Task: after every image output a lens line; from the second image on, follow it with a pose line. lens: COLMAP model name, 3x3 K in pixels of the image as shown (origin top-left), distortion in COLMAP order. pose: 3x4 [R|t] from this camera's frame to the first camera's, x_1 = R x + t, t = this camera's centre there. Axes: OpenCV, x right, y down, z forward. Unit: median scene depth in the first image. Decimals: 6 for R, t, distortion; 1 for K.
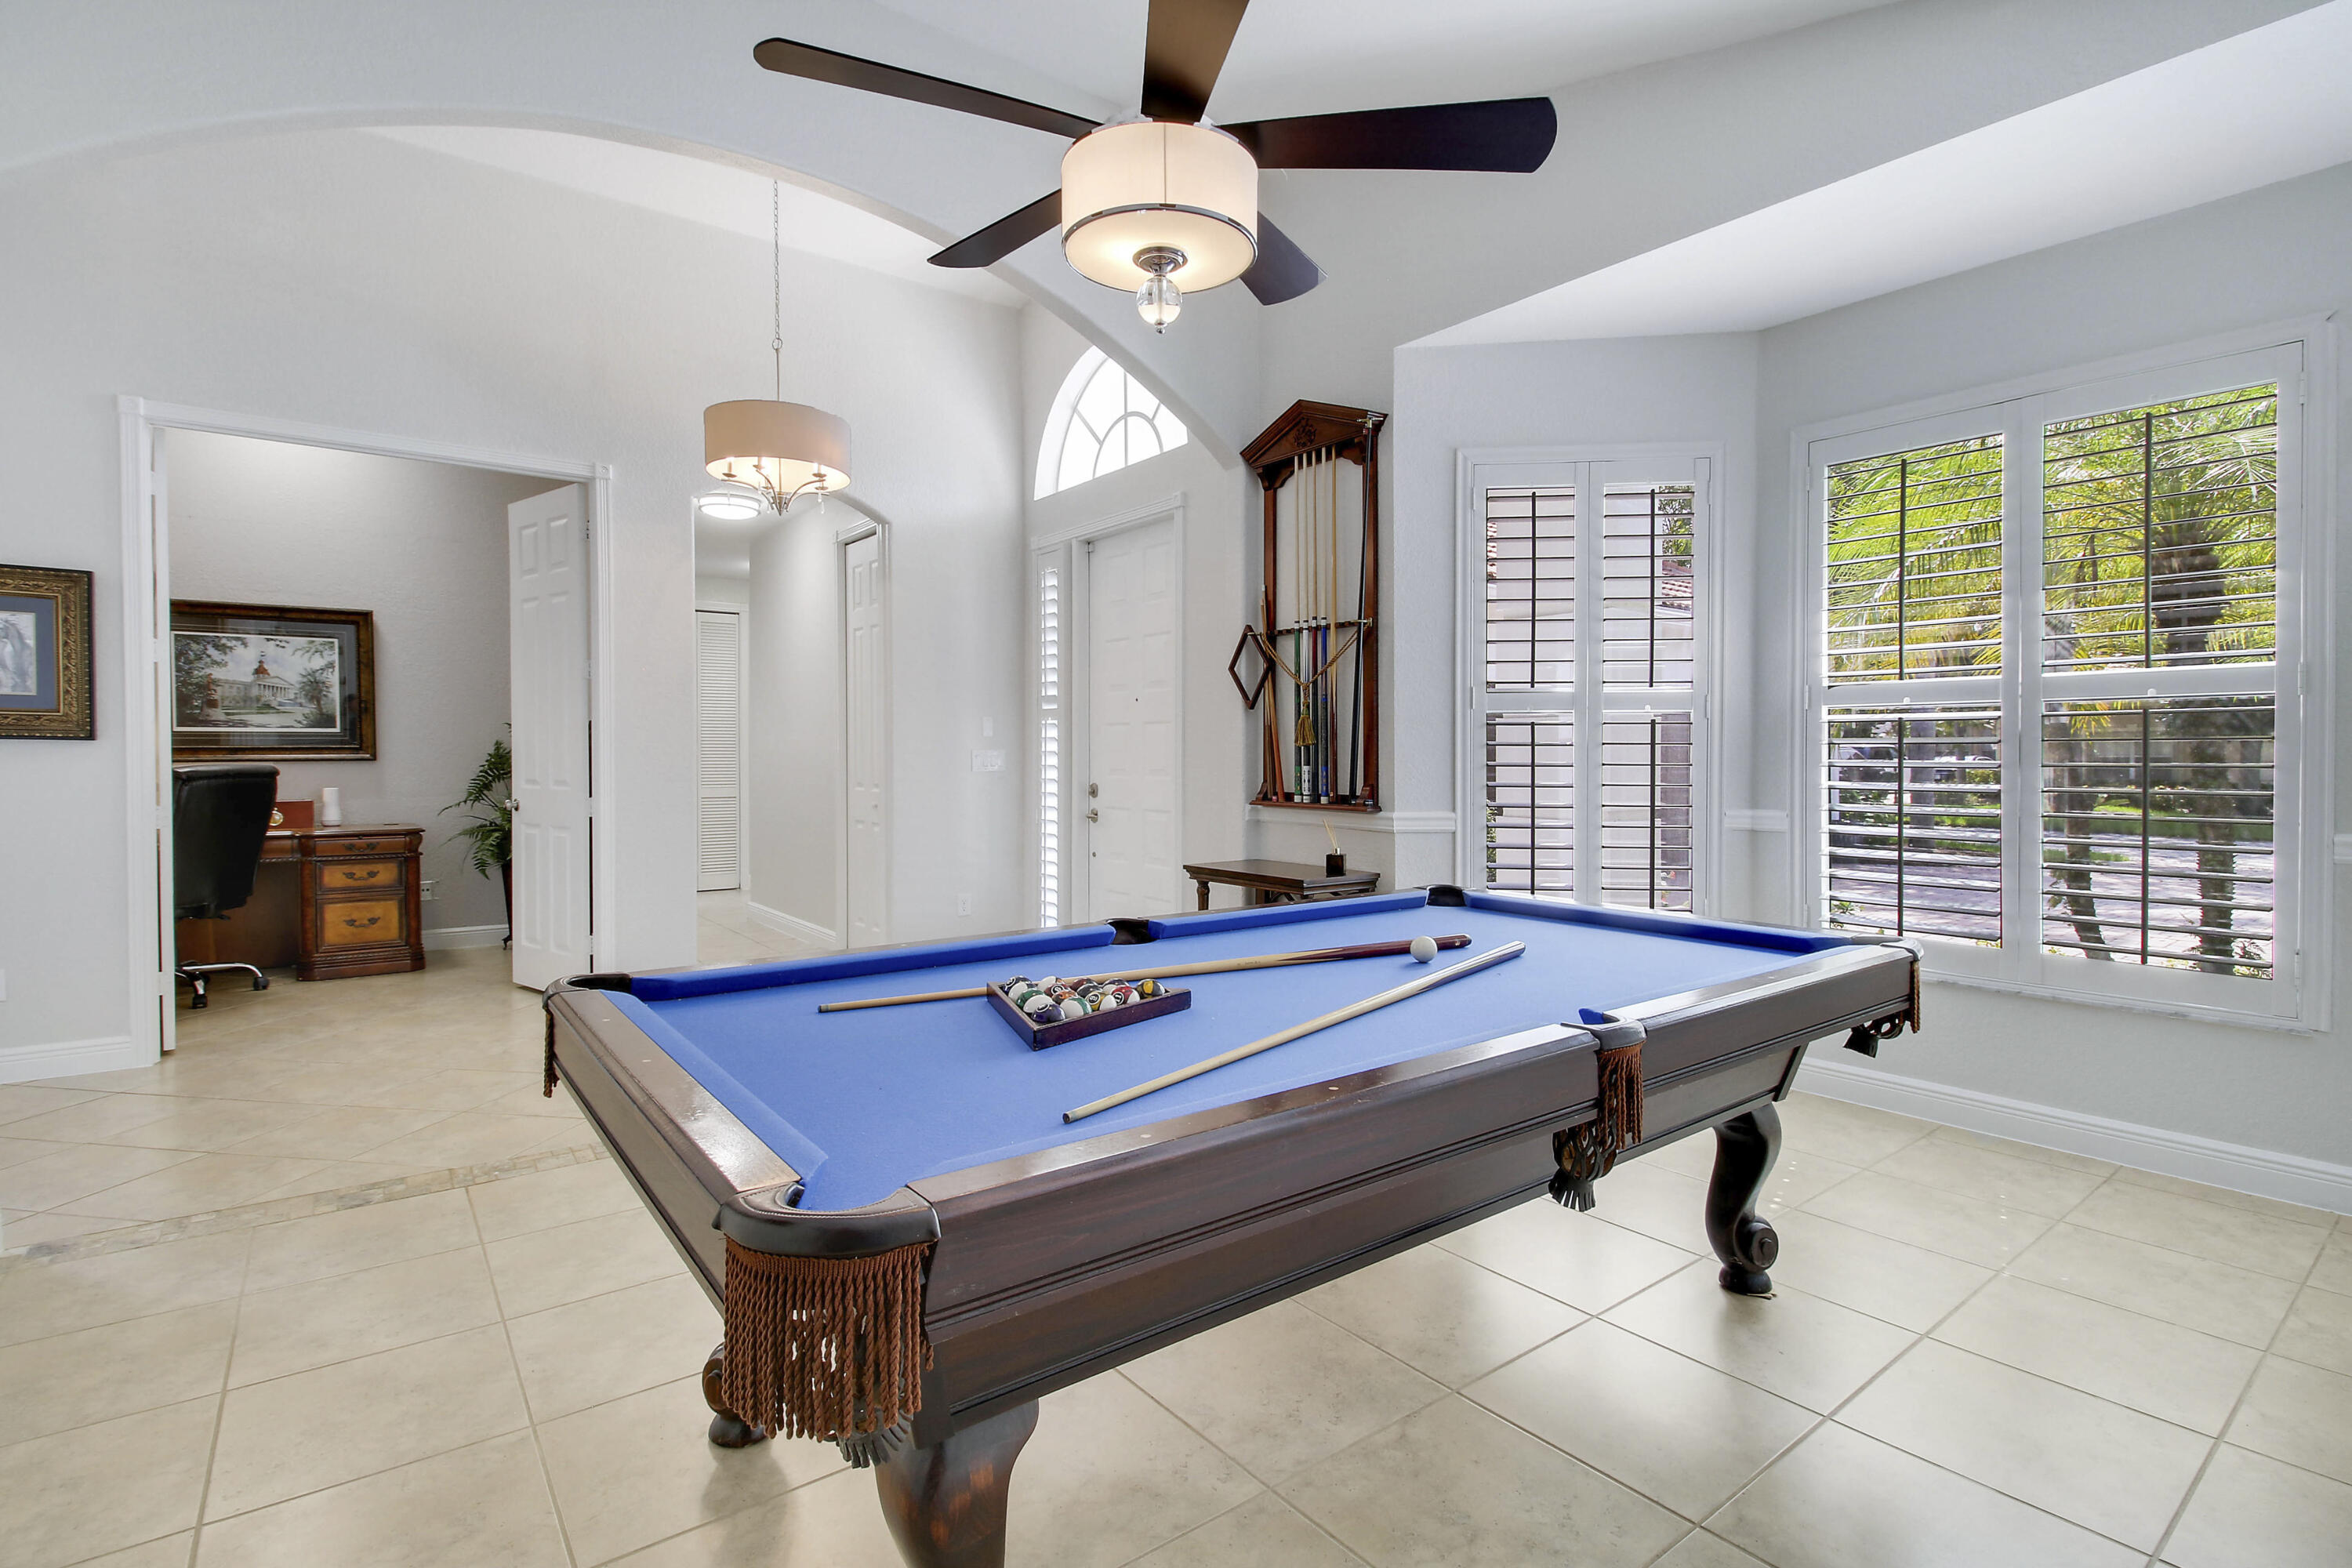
lens RADIAL K [[1105.9, 0, 1197.1], [0, 1105.9, 771.4], [0, 0, 1]] dist [0.001377, -0.011186]
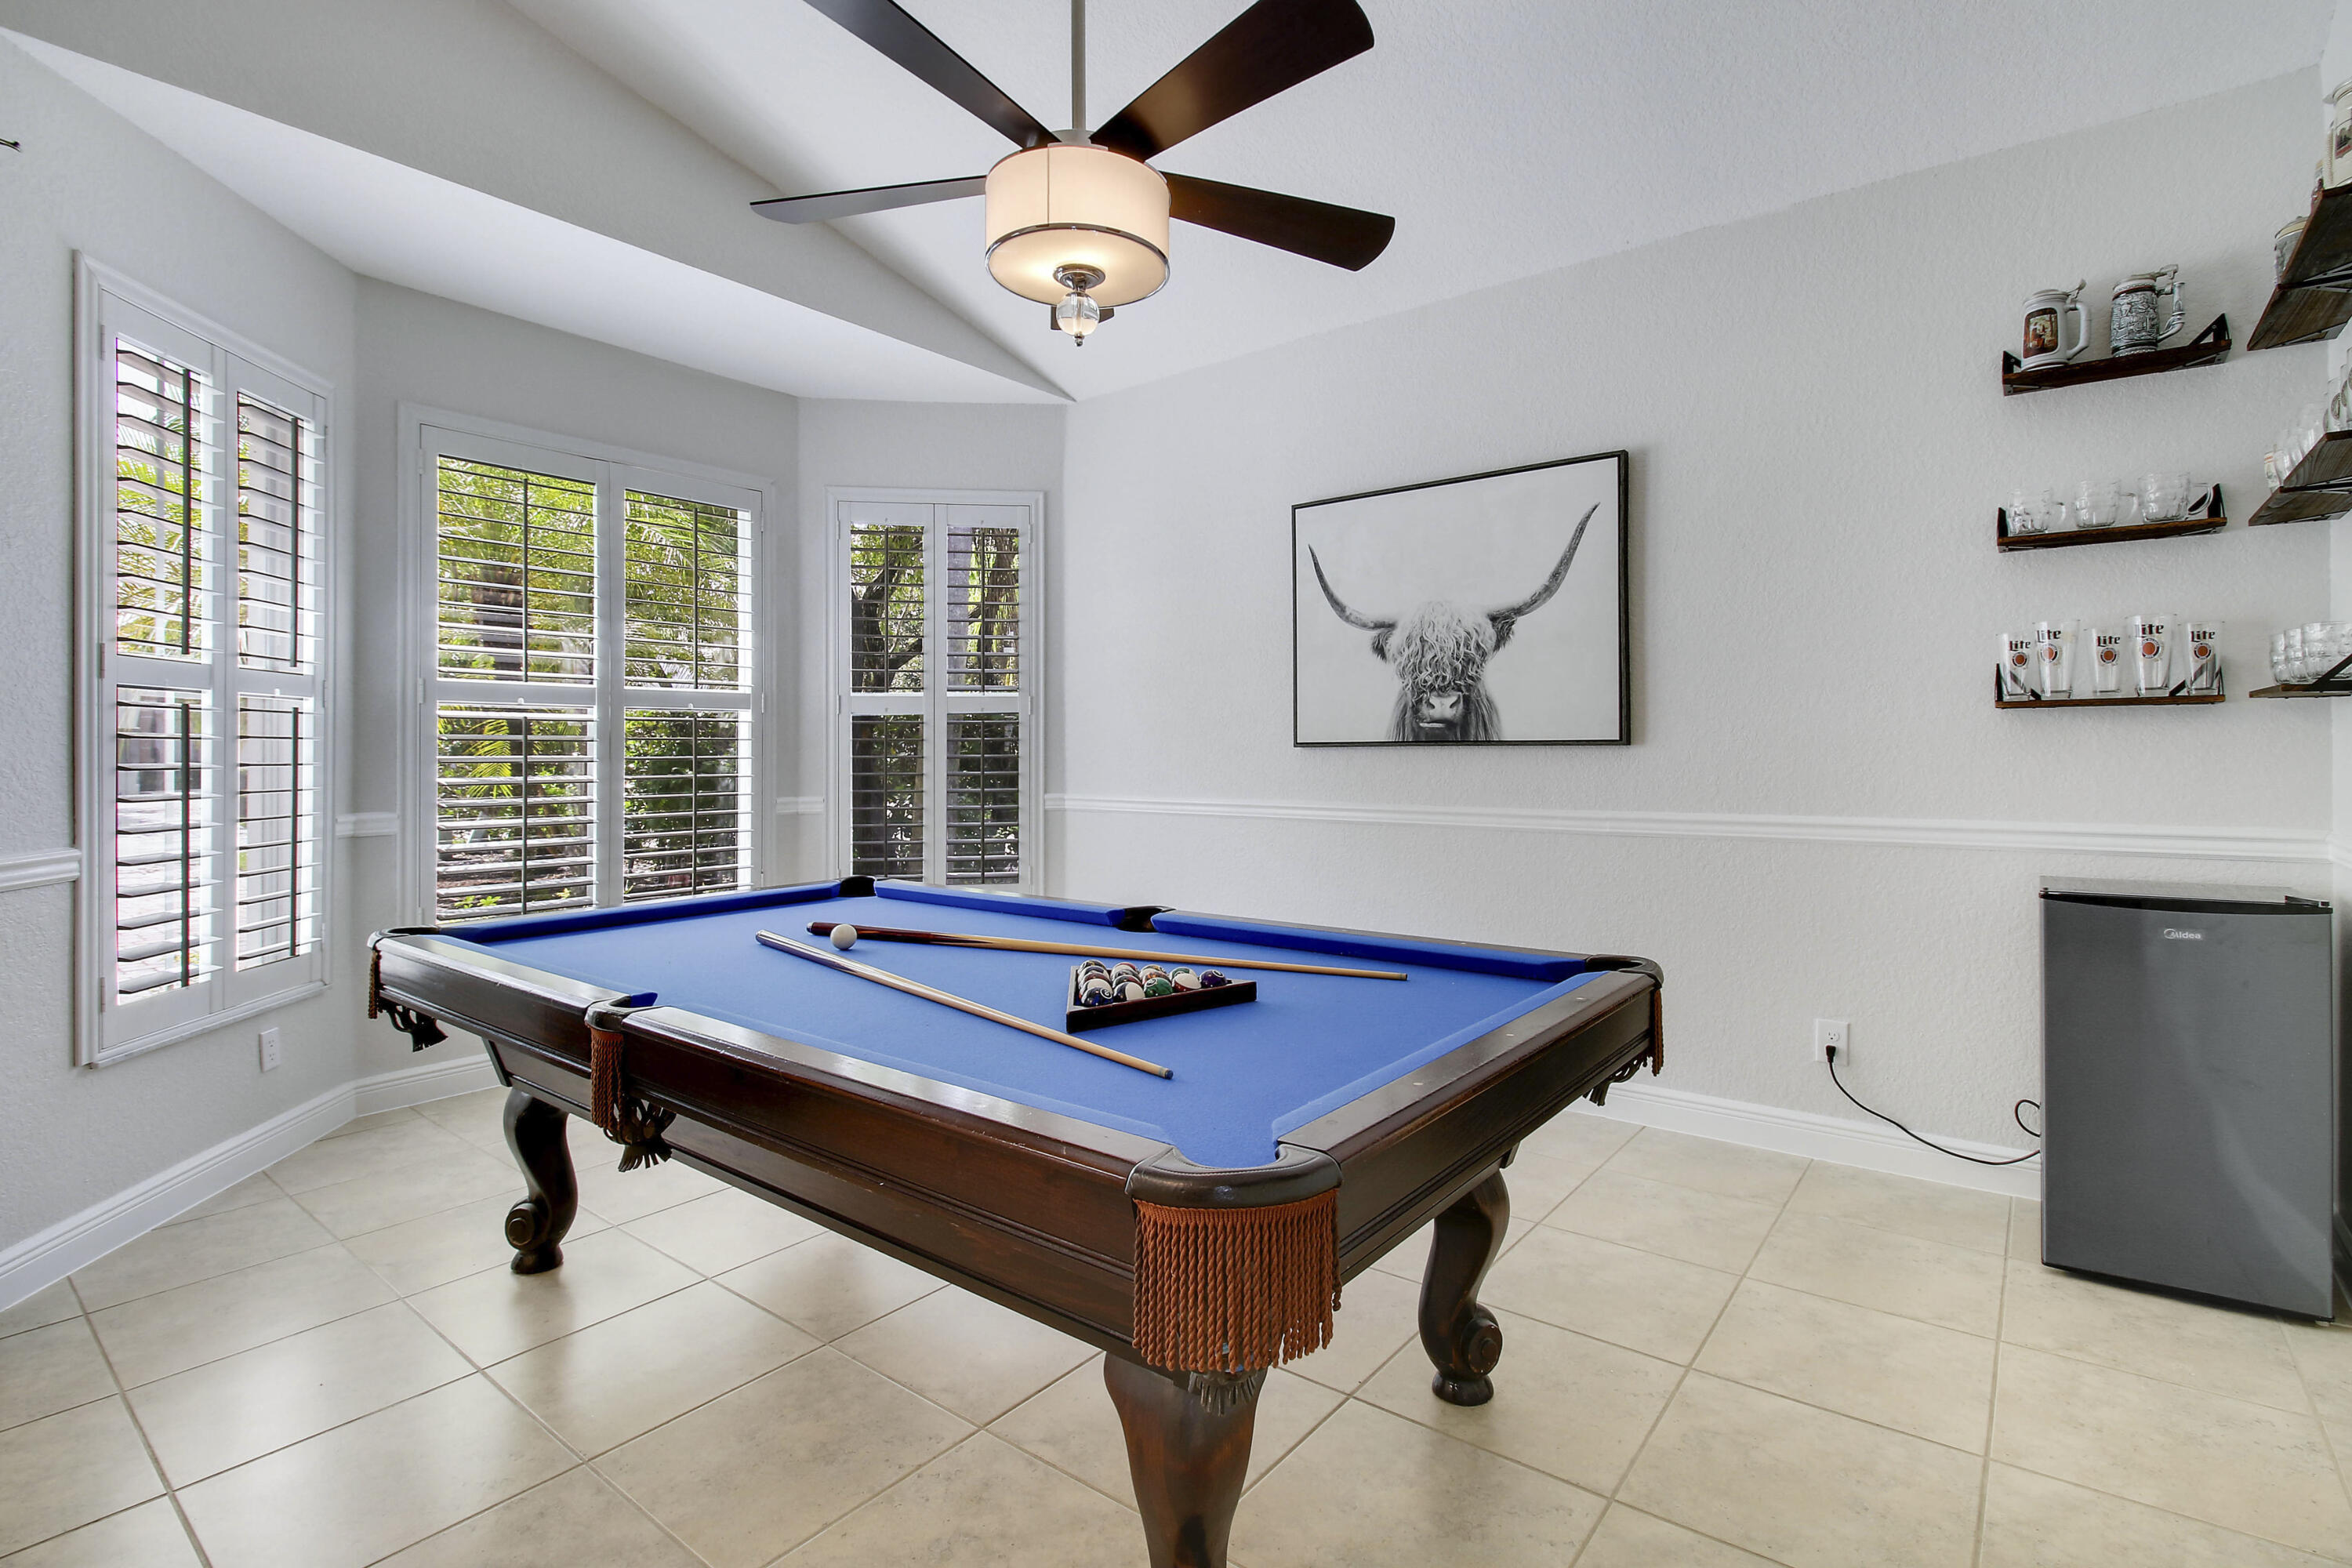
lens RADIAL K [[1105.9, 0, 1187.2], [0, 1105.9, 752.3], [0, 0, 1]] dist [0.001377, -0.011186]
pose [[-0.236484, -0.003396, 0.971629, -0.472325], [0.019381, 0.999778, 0.008211, -0.007961], [-0.971442, 0.020773, -0.236366, 0.499233]]
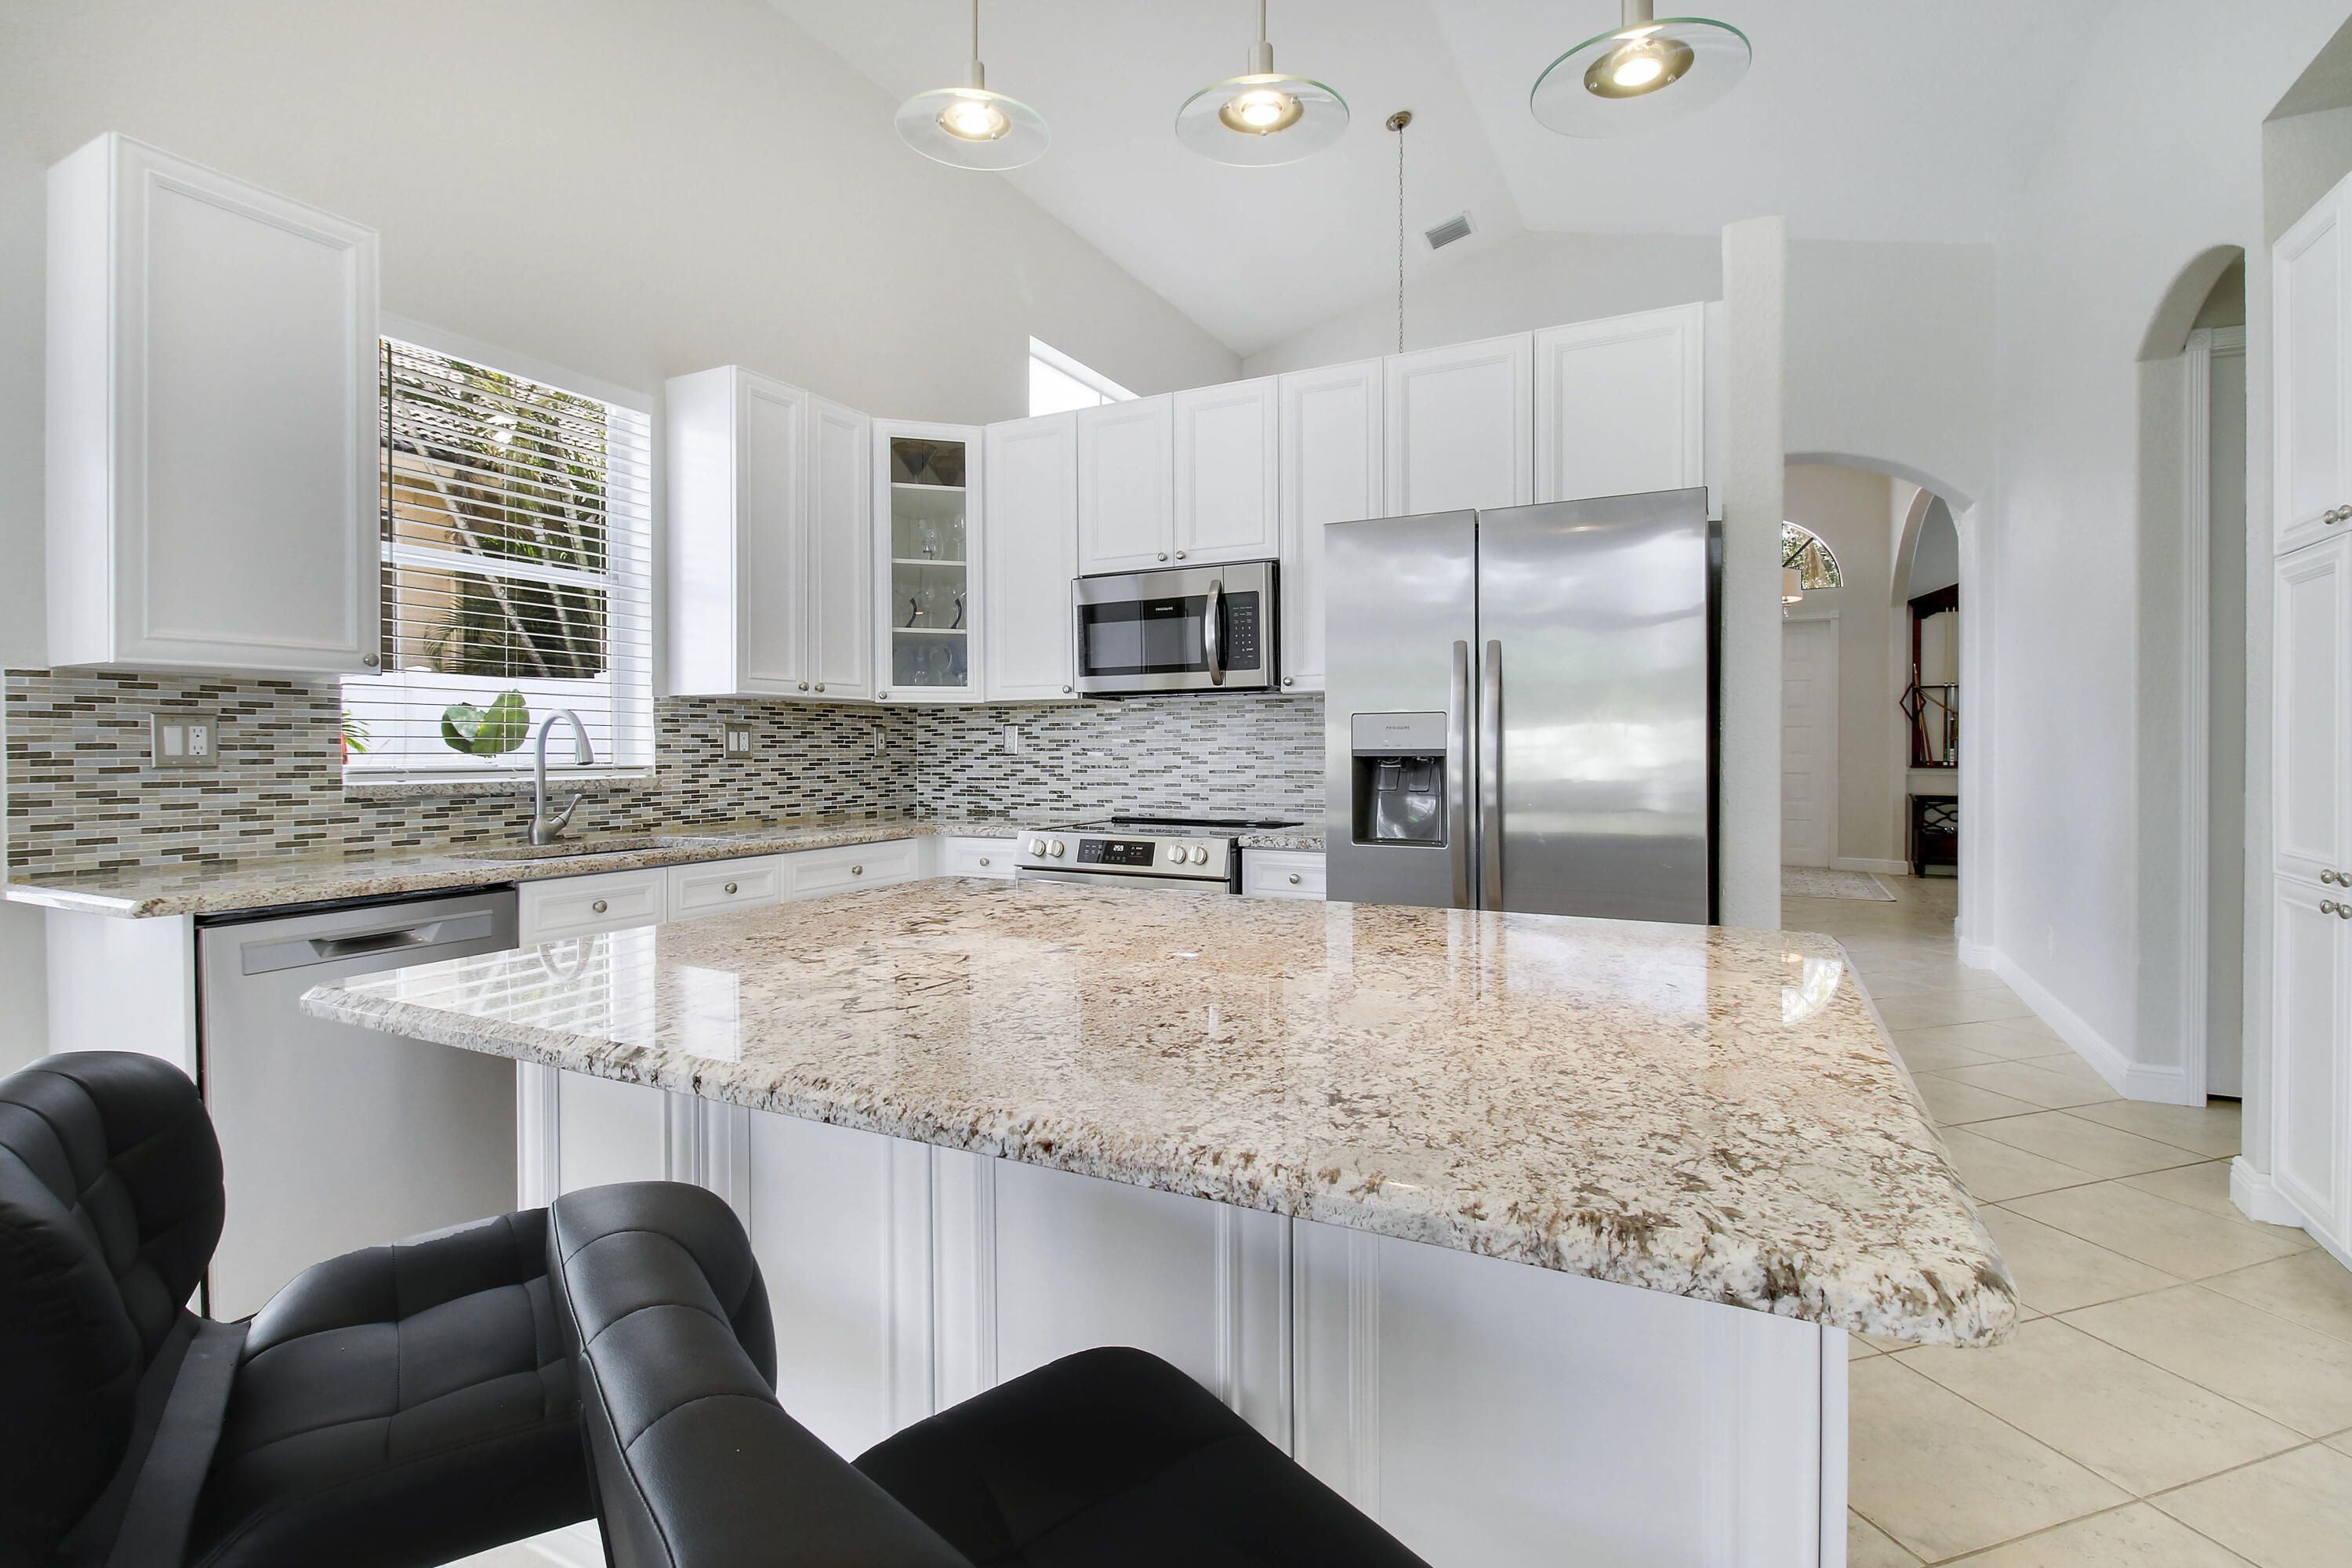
lens RADIAL K [[1105.9, 0, 1171.3], [0, 1105.9, 742.5], [0, 0, 1]] dist [0.001377, -0.011186]
pose [[0.908473, -0.007840, 0.417870, -2.240230], [0.014760, 0.999802, -0.013331, -0.011796], [-0.417683, 0.018278, 0.908409, -0.340919]]
